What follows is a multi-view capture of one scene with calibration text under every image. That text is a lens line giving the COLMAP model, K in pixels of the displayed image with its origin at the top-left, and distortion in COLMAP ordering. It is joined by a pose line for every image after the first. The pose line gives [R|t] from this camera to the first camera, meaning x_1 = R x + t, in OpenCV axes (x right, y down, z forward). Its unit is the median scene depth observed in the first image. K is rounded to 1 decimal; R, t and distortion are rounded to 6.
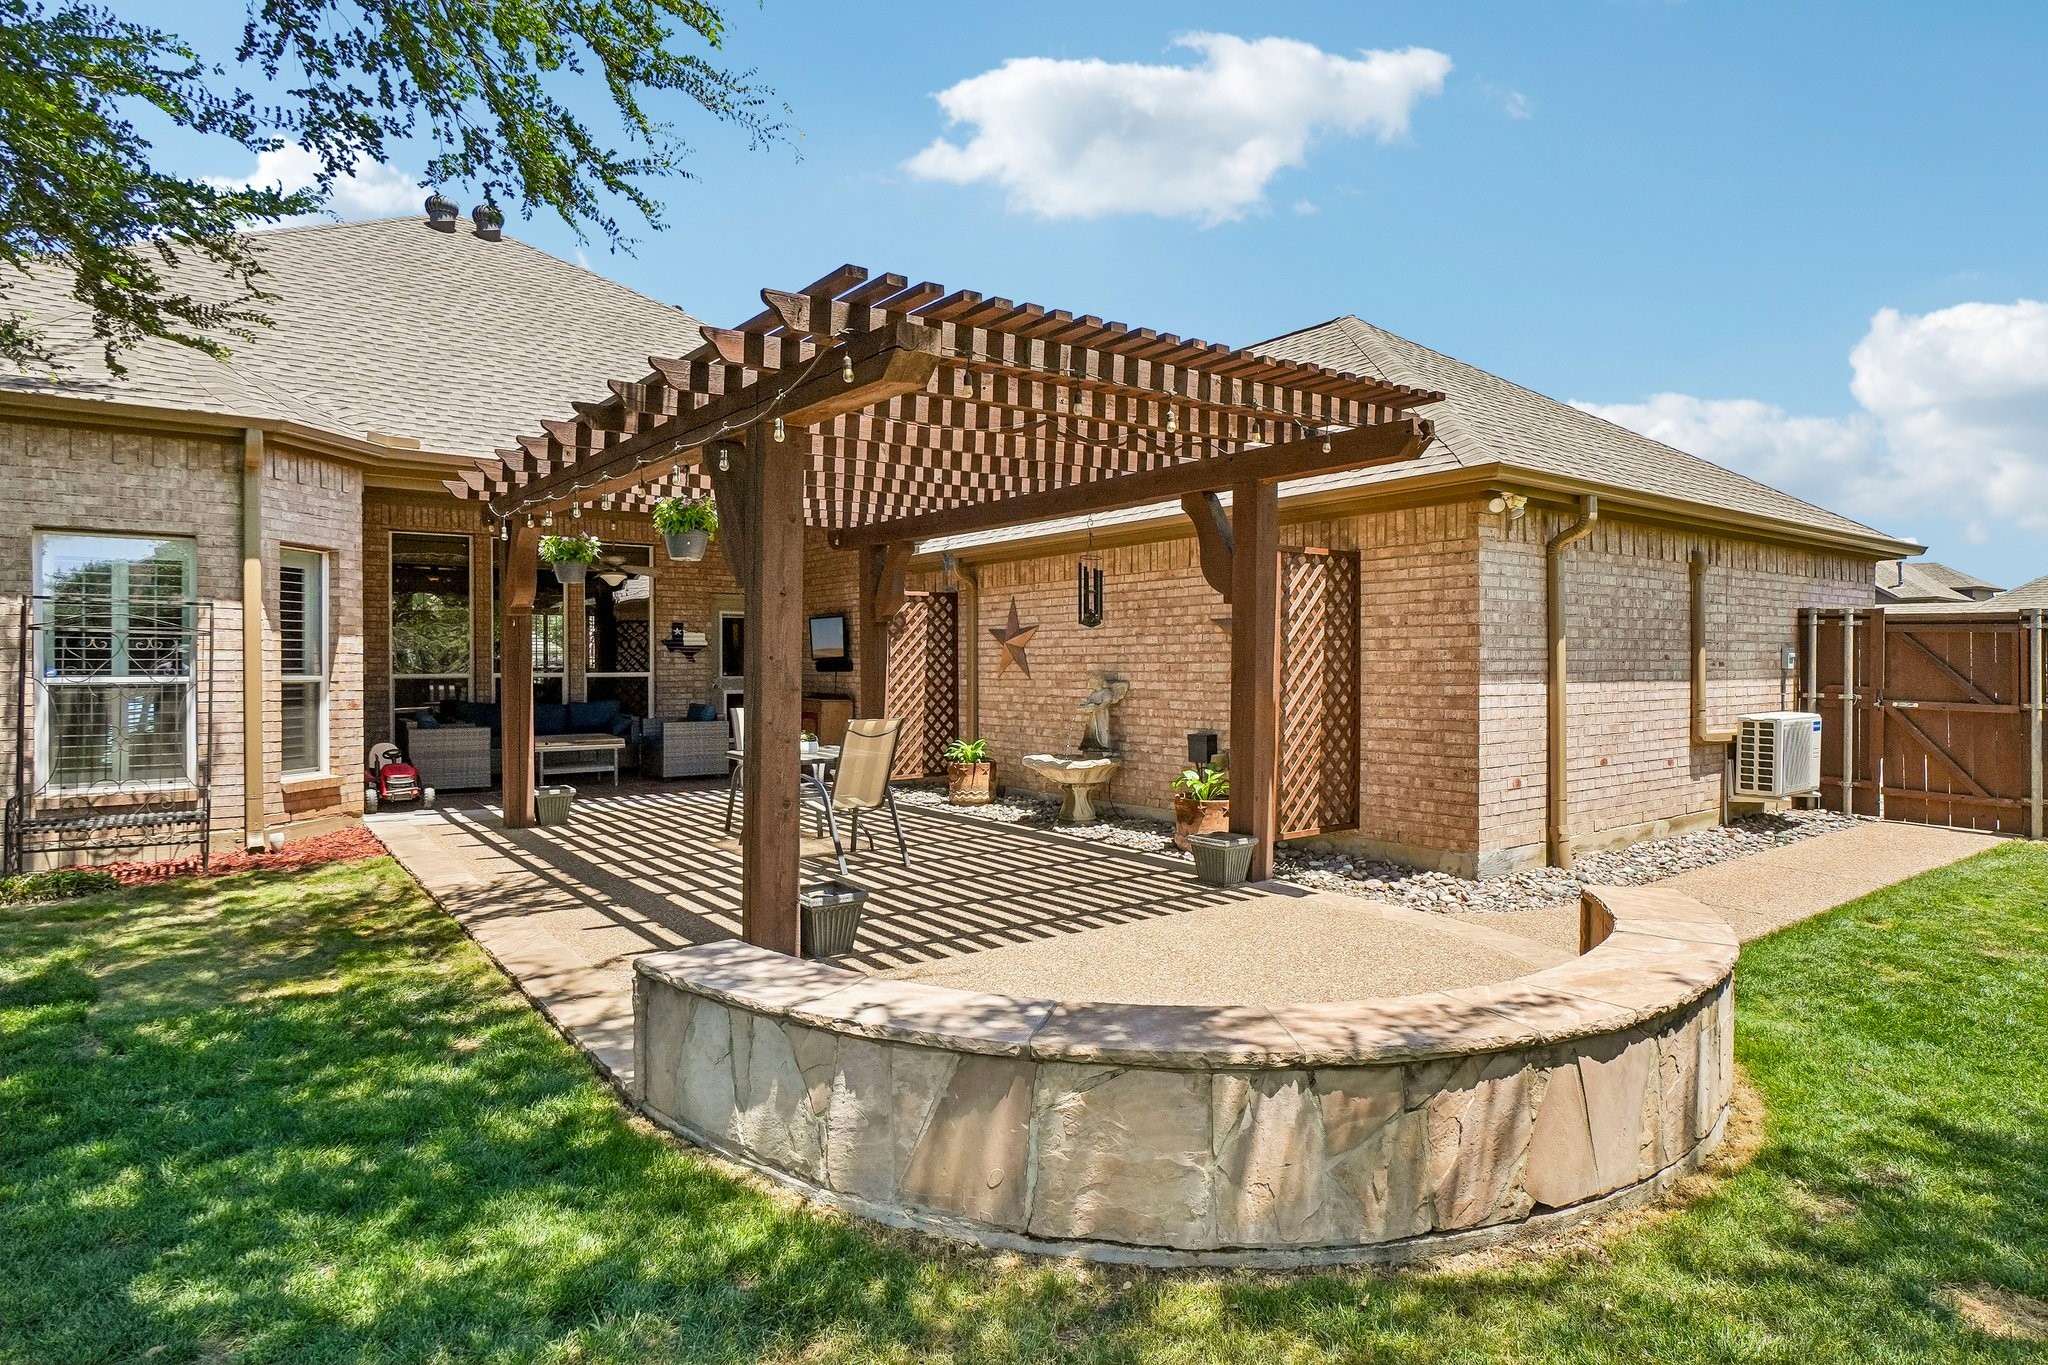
lens RADIAL K [[1113.1, 0, 1019.5], [0, 1113.1, 677.8], [0, 0, 1]] dist [-0.003110, -0.000059]
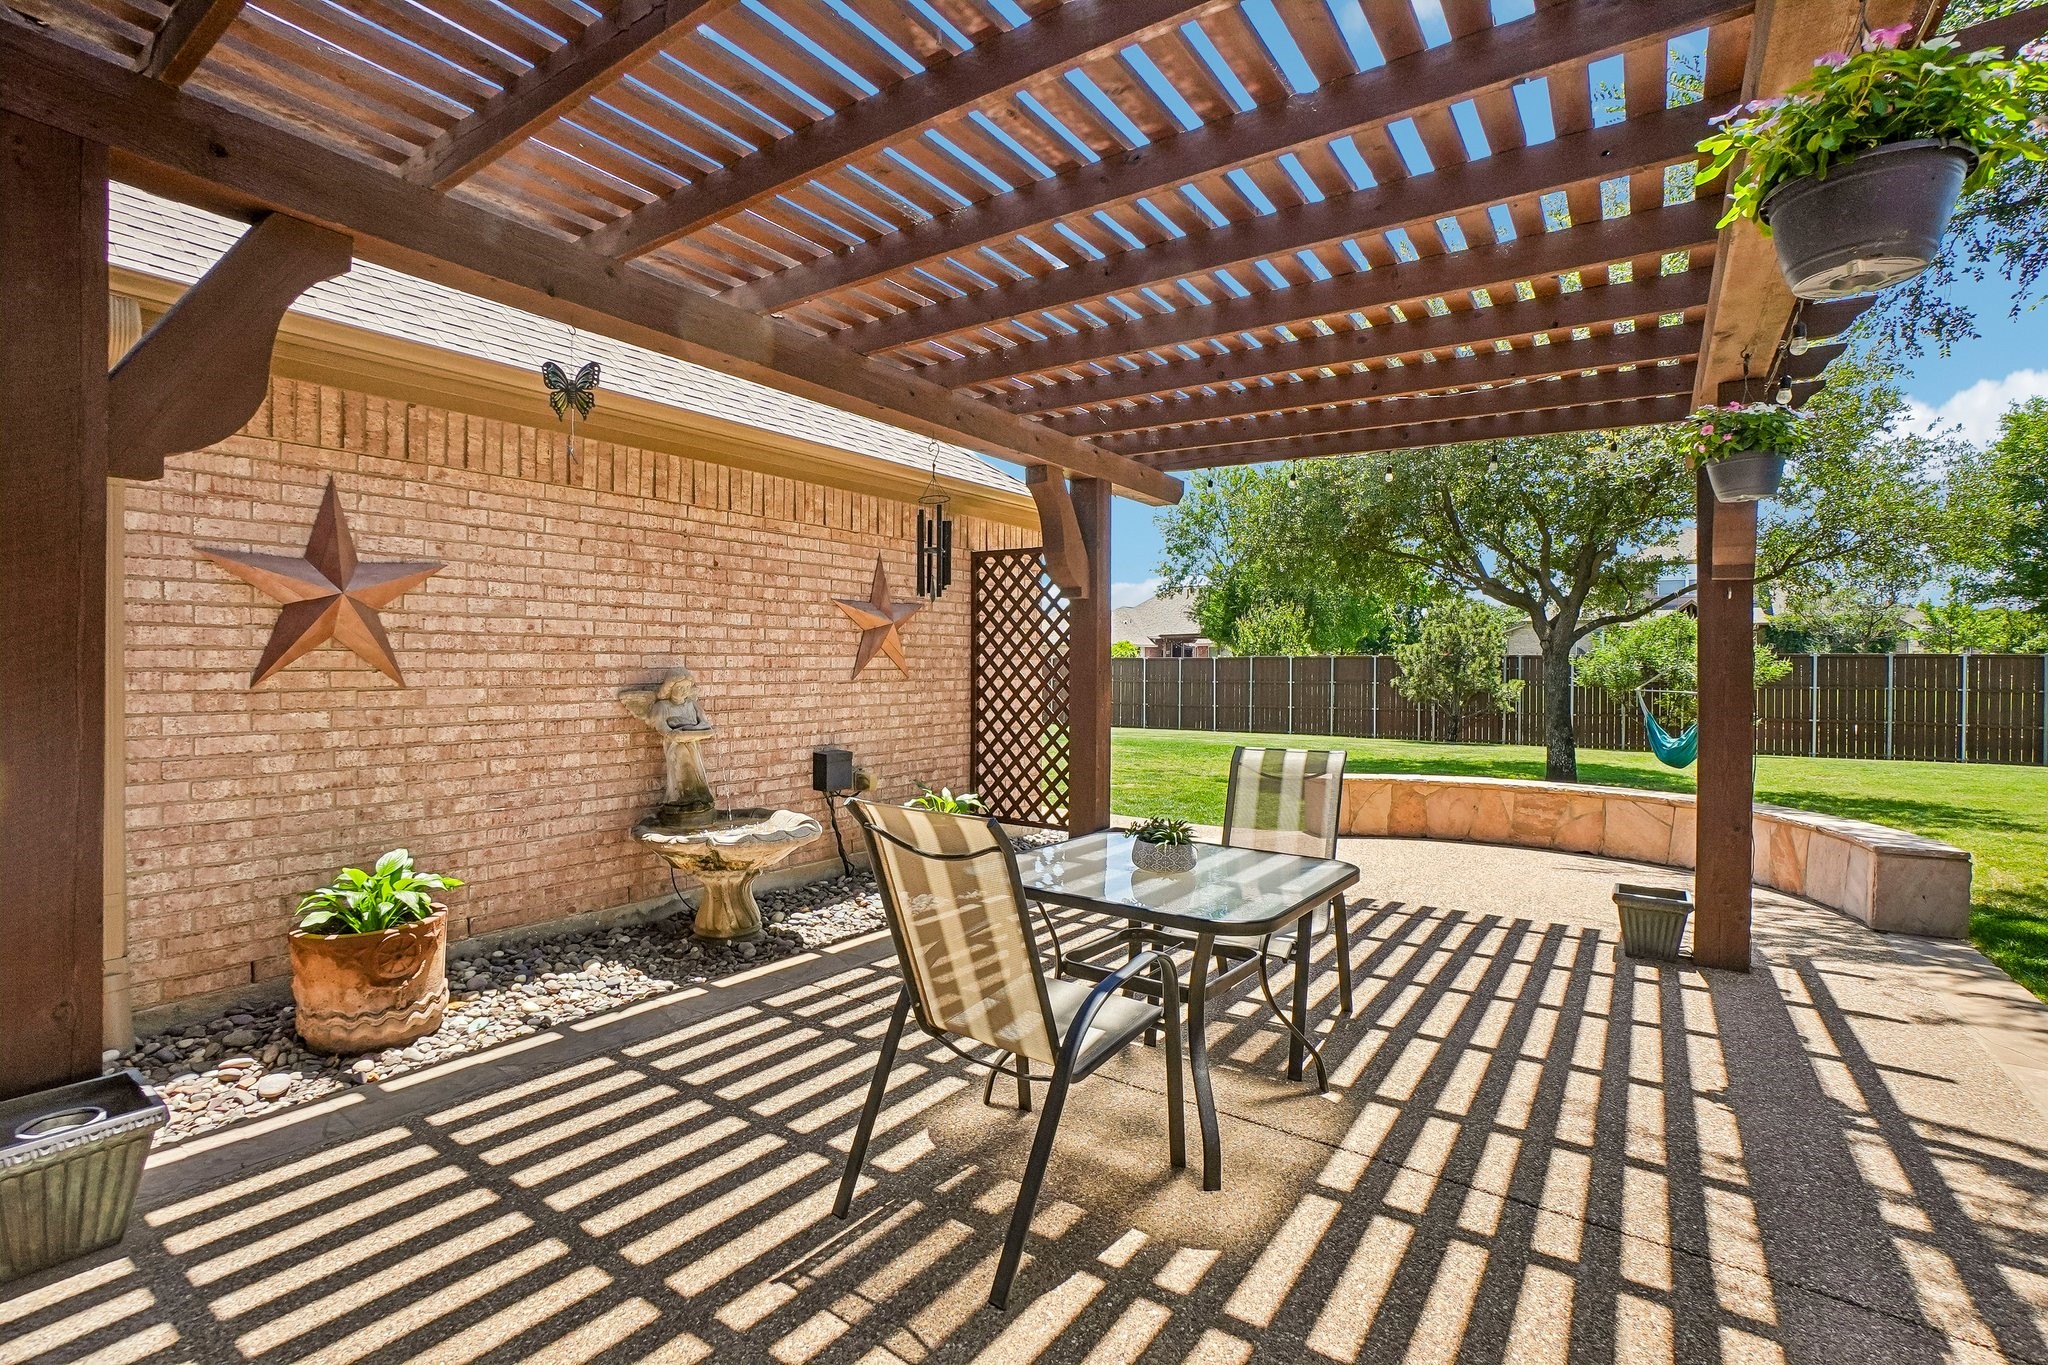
lens RADIAL K [[905.8, 0, 1025.2], [0, 905.8, 675.4], [0, 0, 1]] dist [-0.001401, -0.000054]
pose [[-0.294915, -0.009732, 0.955474, -0.428531], [0.006882, 0.999901, 0.012308, -0.006862], [-0.955499, 0.010206, -0.294819, 0.989623]]
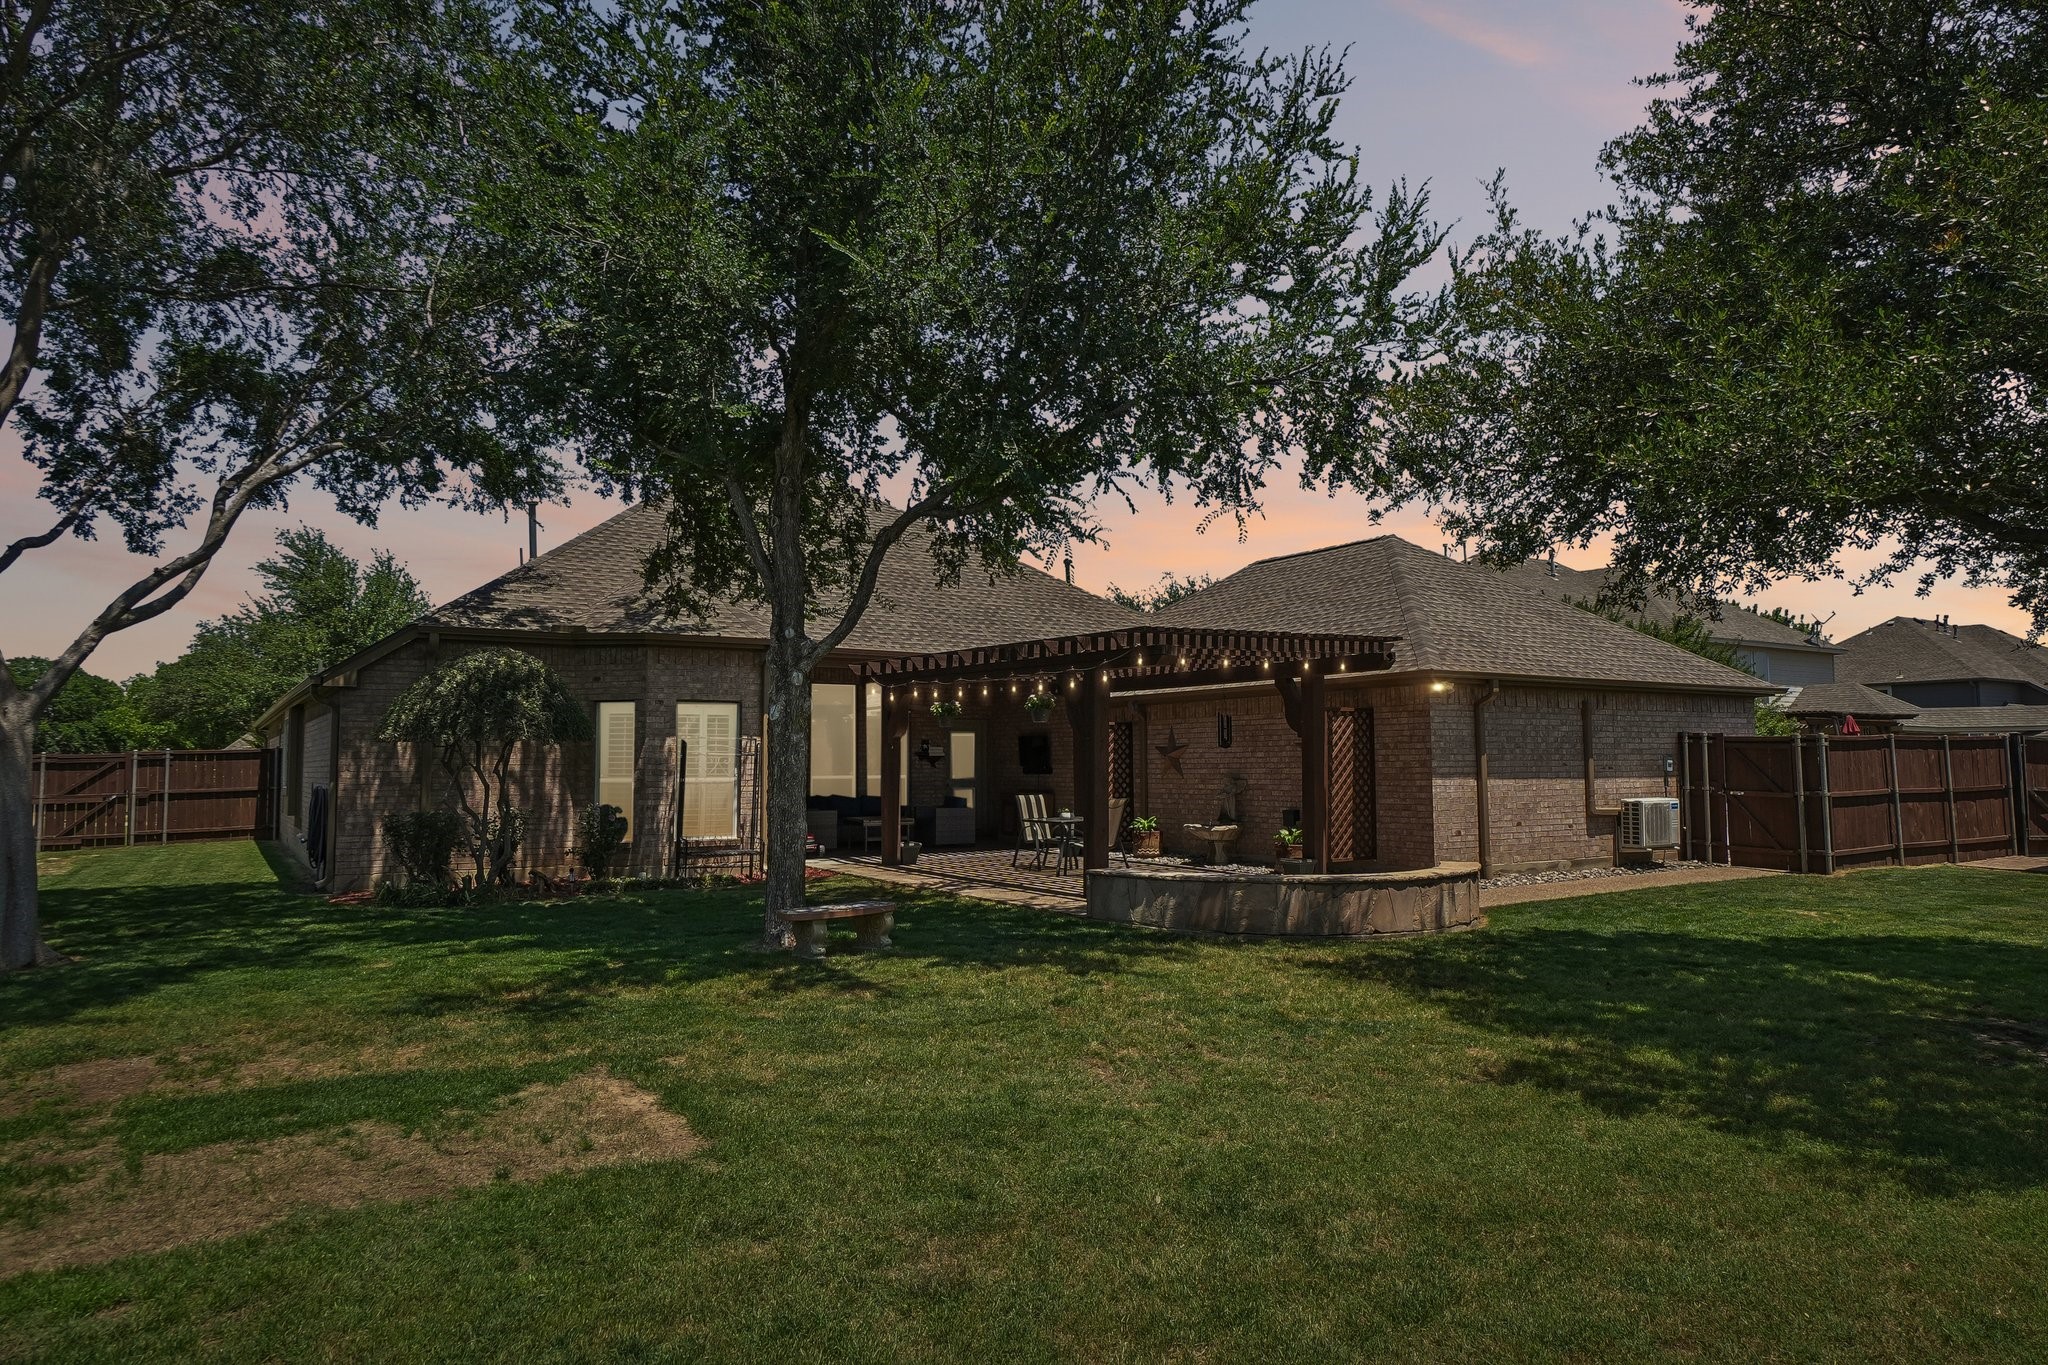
lens RADIAL K [[1316.3, 0, 1021.7], [0, 1316.3, 679.1], [0, 0, 1]] dist [0.001327, -0.000129]
pose [[0.997950, -0.007170, -0.063596, -0.123716], [0.002225, 0.996991, -0.077491, 0.006165], [0.063960, 0.077190, 0.994963, -1.097502]]
